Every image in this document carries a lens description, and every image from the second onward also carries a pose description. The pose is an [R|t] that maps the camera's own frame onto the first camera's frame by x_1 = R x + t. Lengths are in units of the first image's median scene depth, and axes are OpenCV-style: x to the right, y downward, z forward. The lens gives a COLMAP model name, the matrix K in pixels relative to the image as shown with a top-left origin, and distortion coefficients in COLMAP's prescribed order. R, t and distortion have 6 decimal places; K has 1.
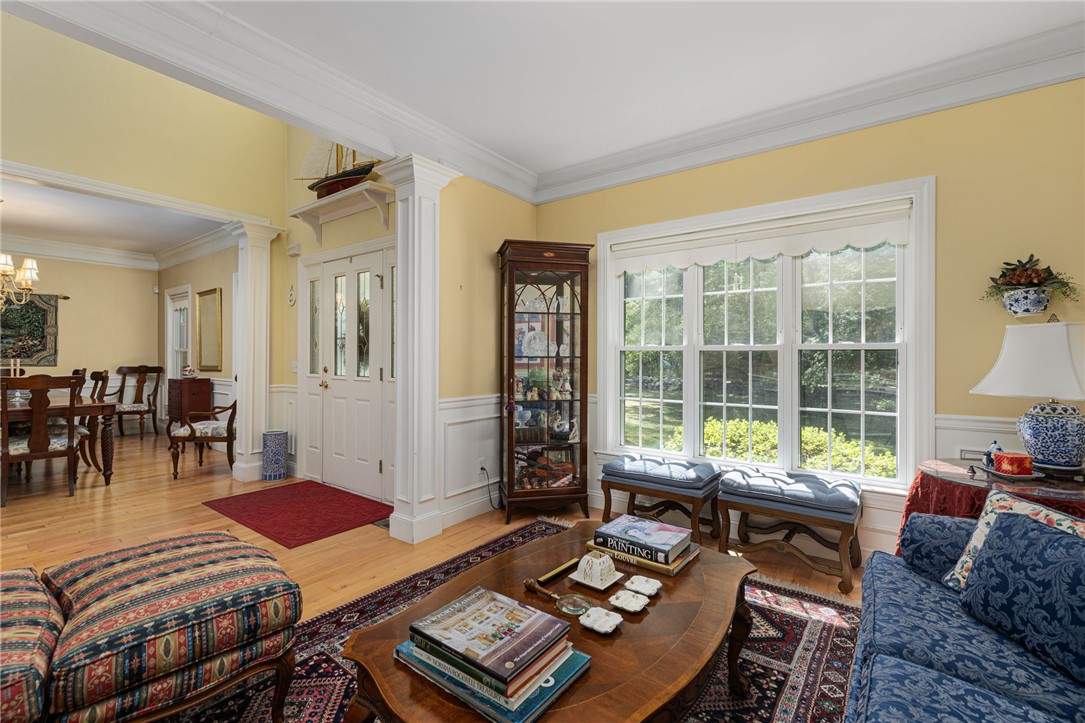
lens RADIAL K [[469.0, 0, 542.8], [0, 469.0, 359.6], [0, 0, 1]] dist [0.000191, 0.000139]
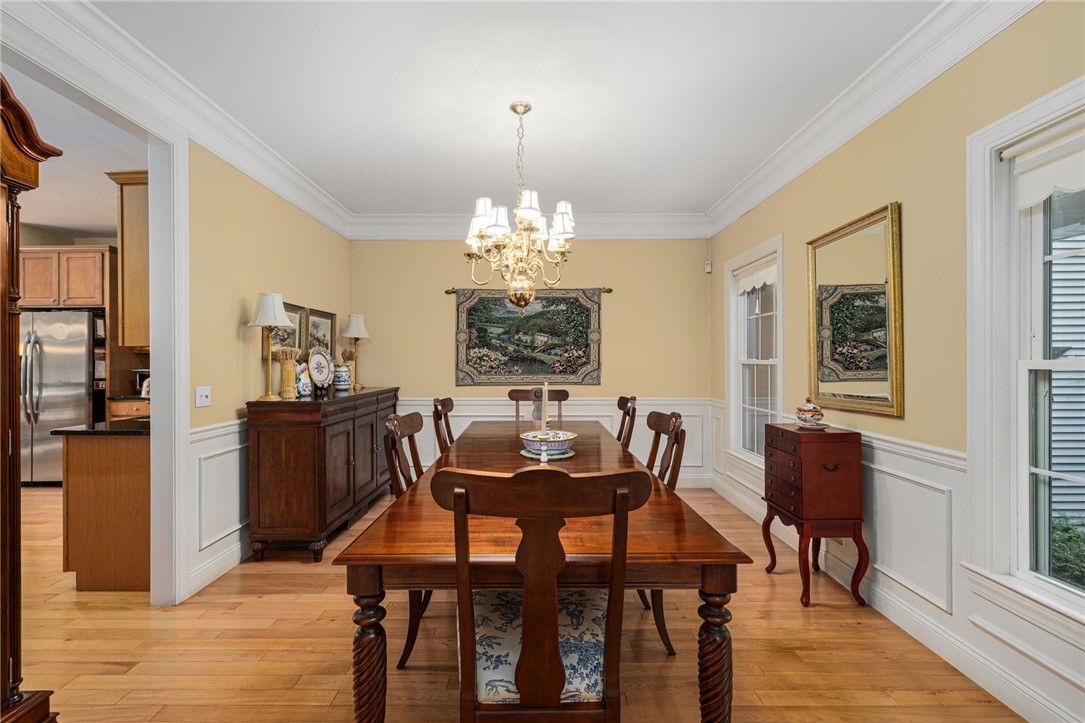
lens RADIAL K [[469.0, 0, 542.3], [0, 469.0, 364.0], [0, 0, 1]] dist [0.000191, 0.000139]
pose [[0.594114, -0.004851, -0.804367, -0.518039], [-0.006851, 0.999915, -0.011090, -0.010902], [0.804352, 0.012100, 0.594030, 0.510552]]
